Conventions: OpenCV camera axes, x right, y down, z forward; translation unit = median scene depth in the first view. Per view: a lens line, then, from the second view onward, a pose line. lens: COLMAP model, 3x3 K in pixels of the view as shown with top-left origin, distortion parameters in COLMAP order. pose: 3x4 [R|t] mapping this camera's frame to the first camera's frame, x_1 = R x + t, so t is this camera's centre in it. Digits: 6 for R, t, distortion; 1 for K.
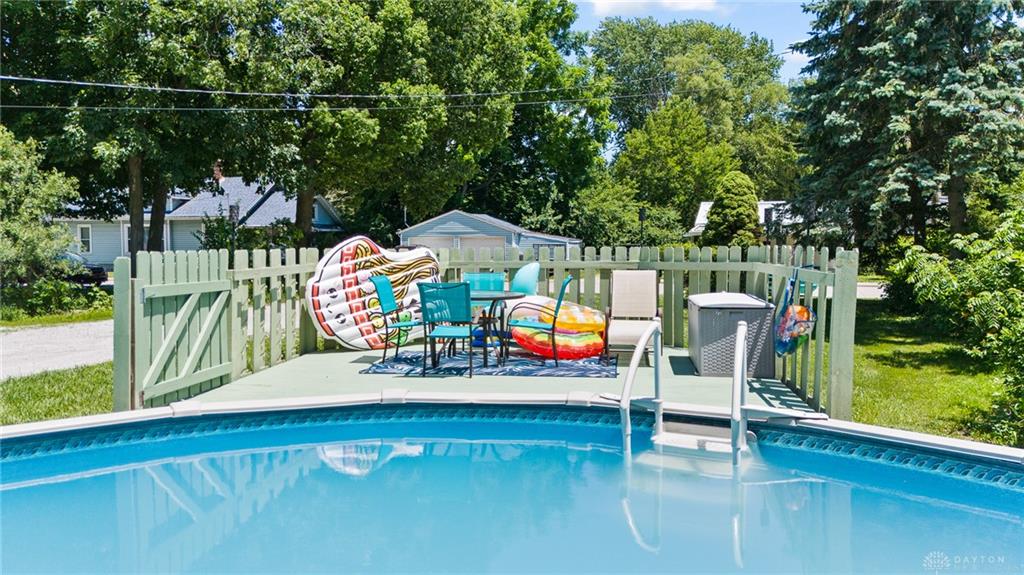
lens RADIAL K [[774.7, 0, 512.0], [0, 774.7, 287.5], [0, 0, 1]] dist [0.070688, -0.052164]
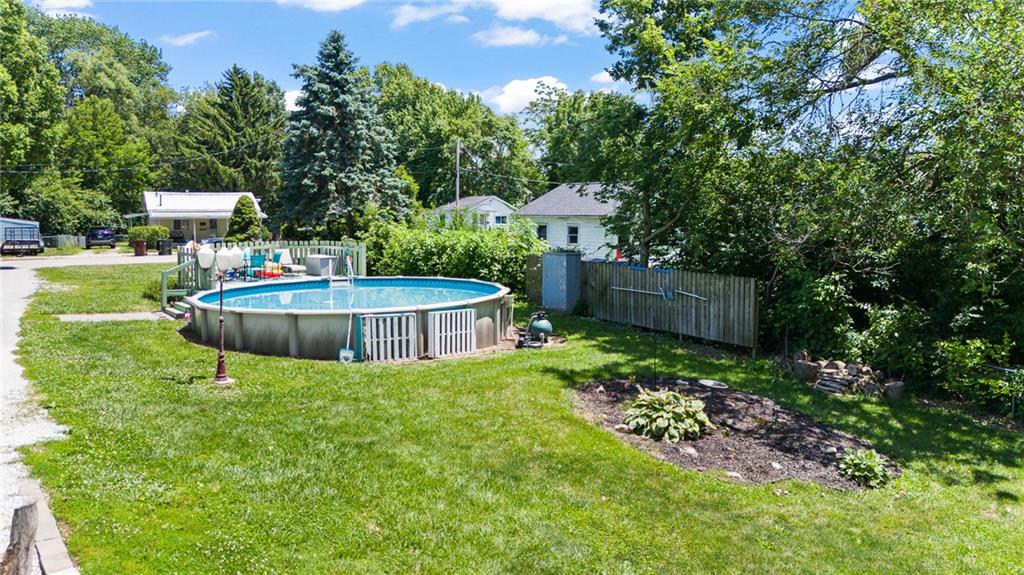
lens RADIAL K [[774.7, 0, 512.0], [0, 774.7, 287.5], [0, 0, 1]] dist [0.070688, -0.052164]
pose [[0.697741, -0.075111, 0.712402, -0.863875], [0.045034, 0.997120, 0.061023, -0.011067], [-0.714933, -0.010496, 0.699114, -1.104545]]
